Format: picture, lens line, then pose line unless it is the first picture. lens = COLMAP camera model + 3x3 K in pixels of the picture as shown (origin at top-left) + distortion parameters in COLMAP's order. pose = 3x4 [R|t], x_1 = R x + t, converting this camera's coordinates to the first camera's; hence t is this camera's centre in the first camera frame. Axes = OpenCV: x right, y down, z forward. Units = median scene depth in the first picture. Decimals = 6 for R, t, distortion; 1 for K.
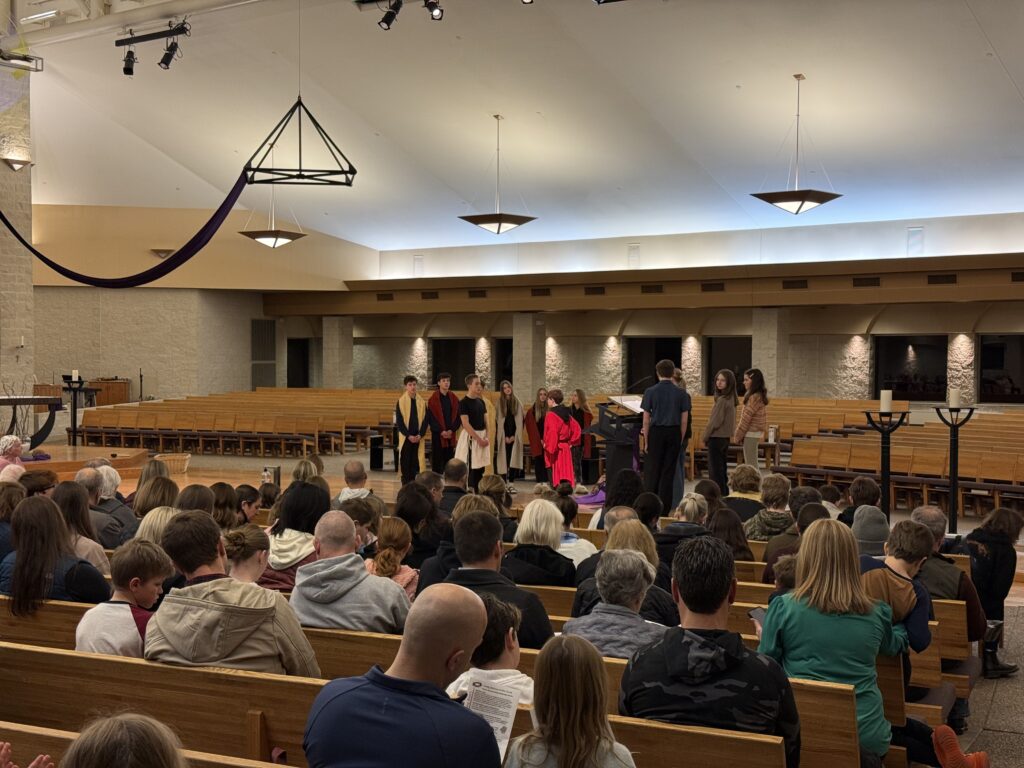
lens RADIAL K [[1437.7, 0, 512.0], [0, 1437.7, 384.5], [0, 0, 1]] dist [0.155784, 0.000000]
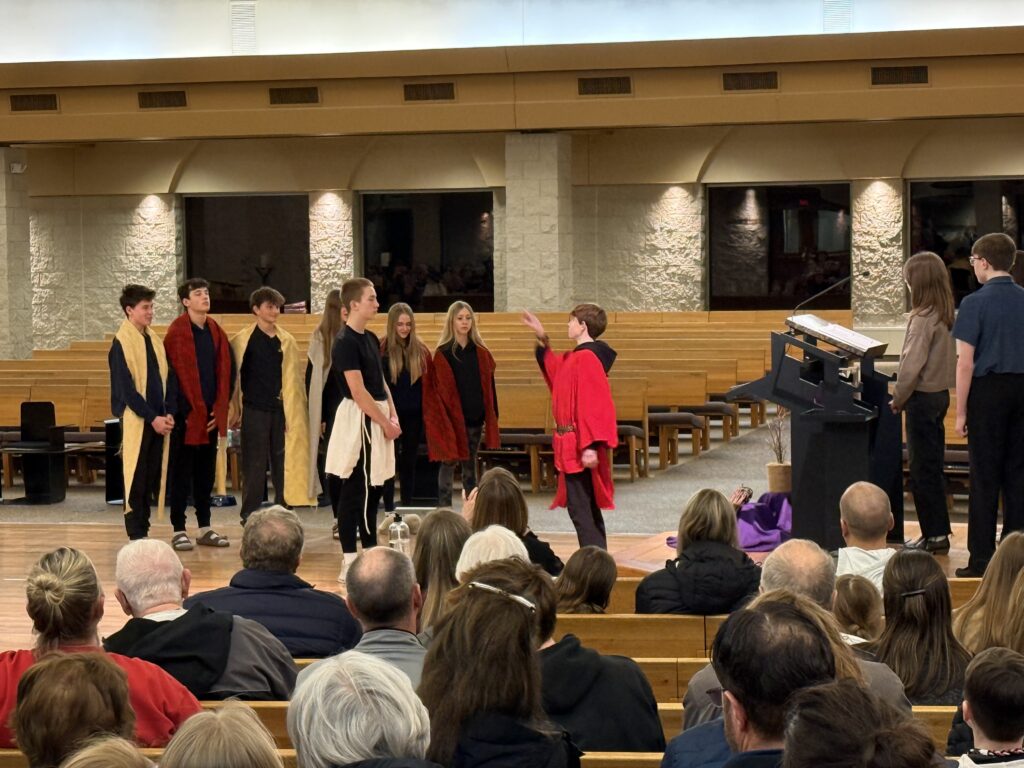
lens RADIAL K [[2706.5, 0, 511.8], [0, 2706.5, 384.9], [0, 0, 1]] dist [0.153825, 0.000000]
pose [[0.939161, -0.038496, 0.341314, -0.154643], [0.026641, 0.998870, 0.039357, -0.002941], [-0.342444, -0.027869, 0.939125, 0.116150]]
